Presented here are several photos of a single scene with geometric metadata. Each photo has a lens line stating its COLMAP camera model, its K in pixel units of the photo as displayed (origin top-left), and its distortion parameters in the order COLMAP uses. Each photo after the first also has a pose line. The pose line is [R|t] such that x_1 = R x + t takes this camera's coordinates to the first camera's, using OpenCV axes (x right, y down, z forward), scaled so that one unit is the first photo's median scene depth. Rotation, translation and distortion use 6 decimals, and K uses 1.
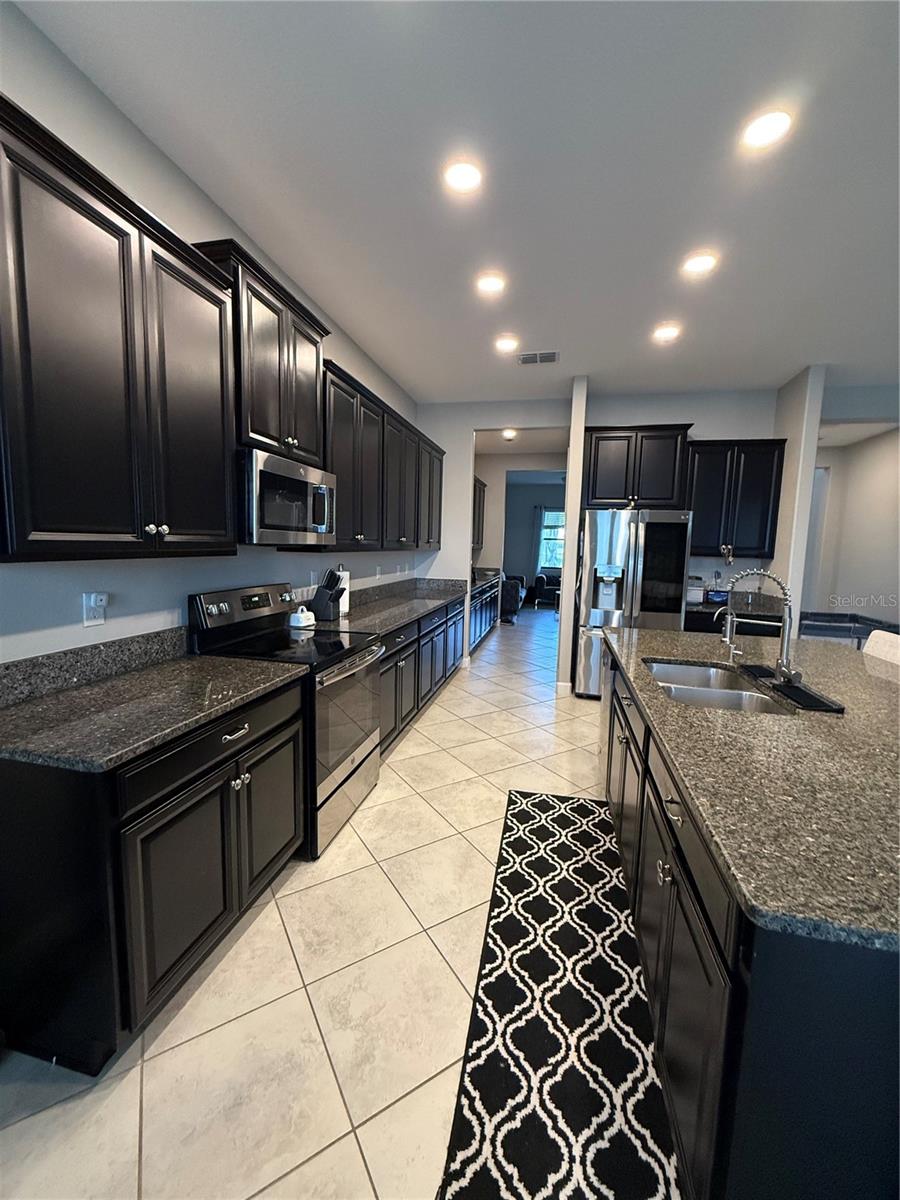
lens RADIAL K [[474.3, 0, 450.0], [0, 474.3, 600.0], [0, 0, 1]] dist [-0.001824, -0.000163]
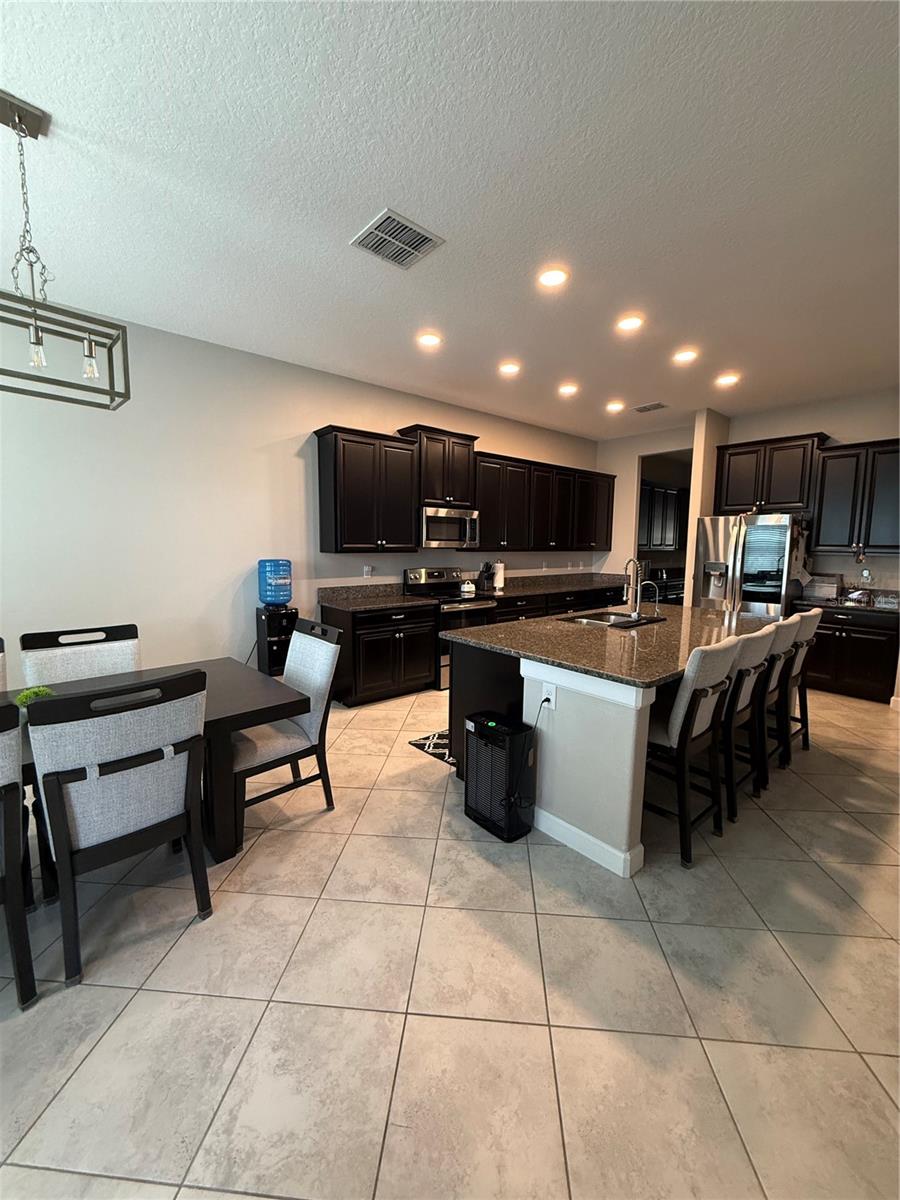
lens RADIAL K [[487.3, 0, 447.0], [0, 487.3, 592.1], [0, 0, 1]] dist [0.000355, 0.000014]
pose [[0.803795, 0.041820, -0.593434, 0.863358], [-0.058283, 0.998263, -0.008595, 0.088815], [0.592044, 0.041495, 0.804836, -0.659232]]
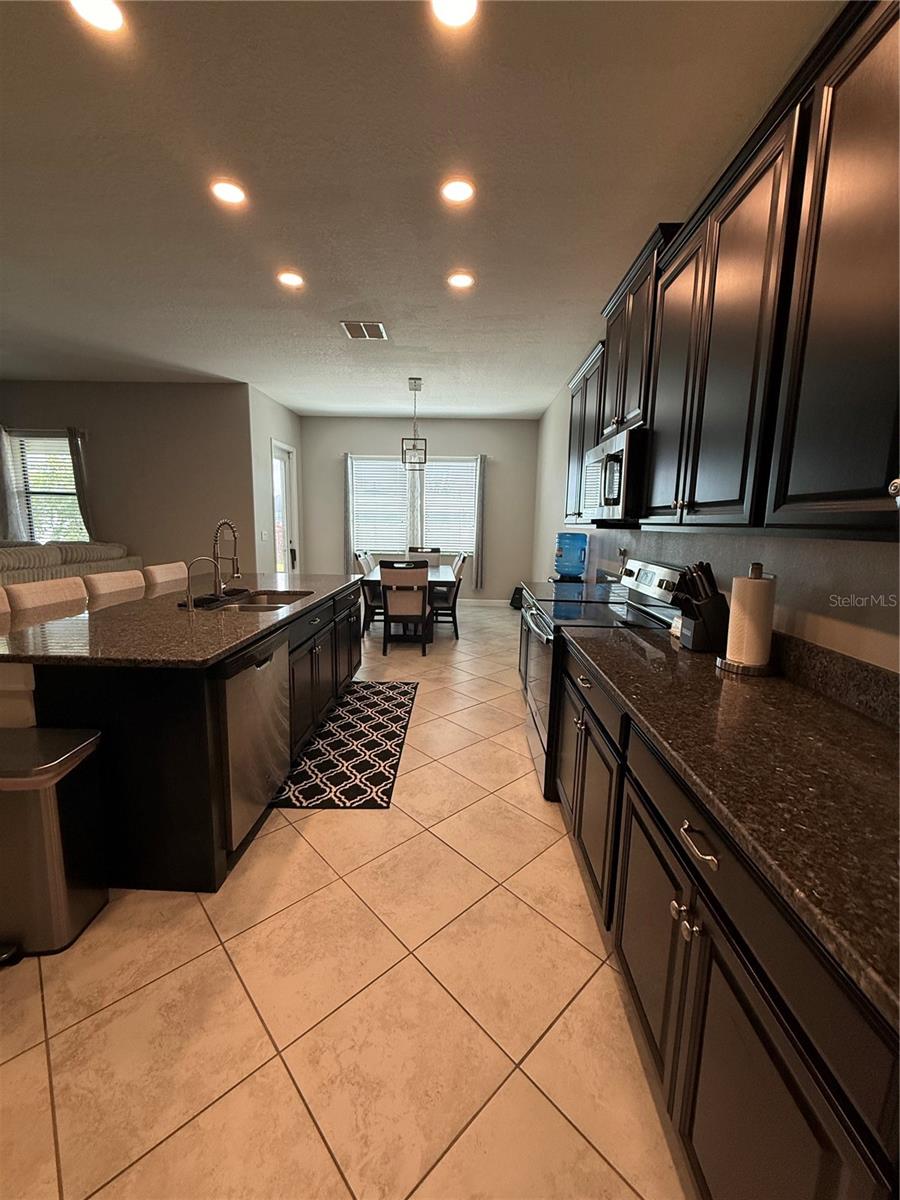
lens RADIAL K [[474.4, 0, 447.2], [0, 474.4, 595.5], [0, 0, 1]] dist [-0.000172, 0.000028]
pose [[-0.980861, -0.019910, -0.193689, 0.207761], [-0.070949, 0.962914, 0.260312, -0.189183], [0.181323, 0.269072, -0.945898, 1.831433]]
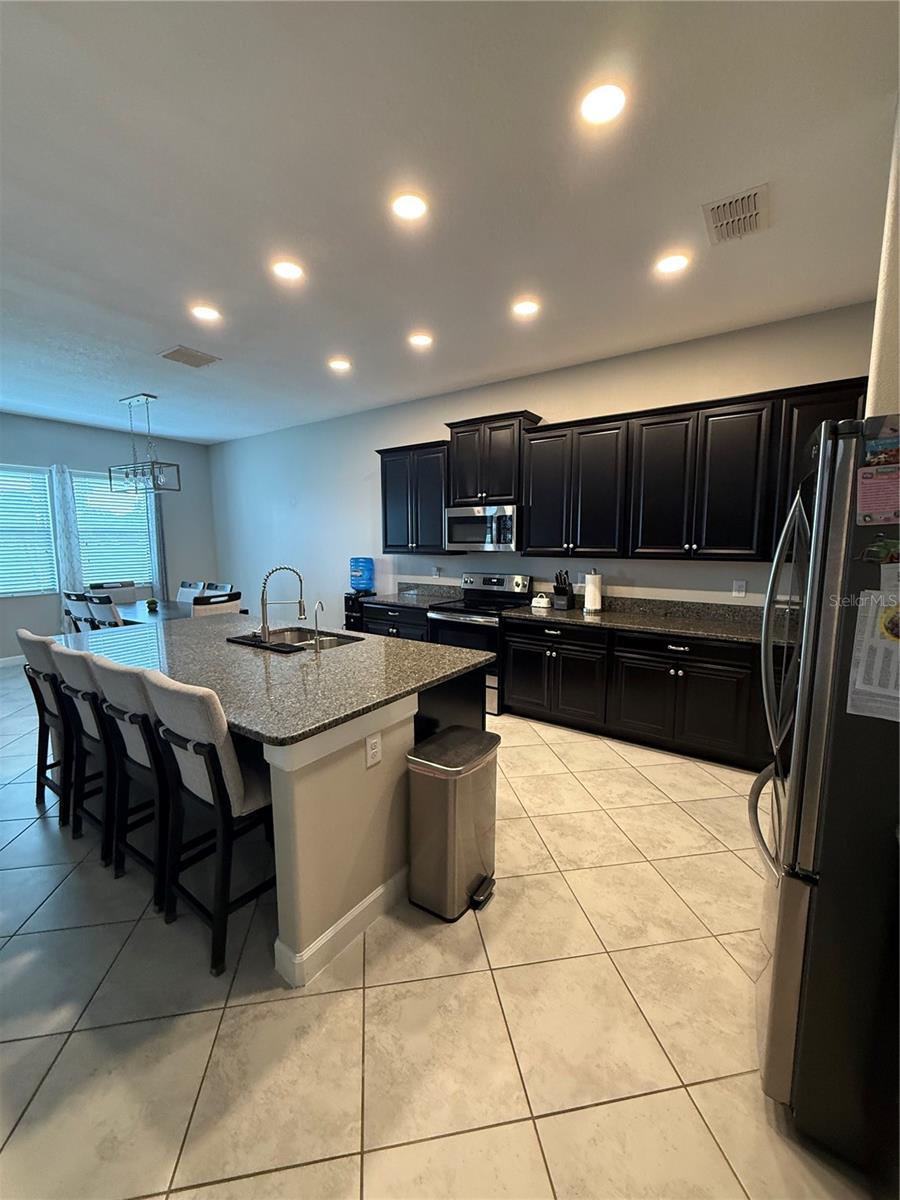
lens RADIAL K [[474.3, 0, 450.0], [0, 474.3, 600.0], [0, 0, 1]] dist [-0.001824, -0.000163]
pose [[-0.383428, 0.085626, -0.919593, 1.308690], [-0.117662, 0.983051, 0.140595, -0.160429], [0.916045, 0.162109, -0.366854, 1.468840]]
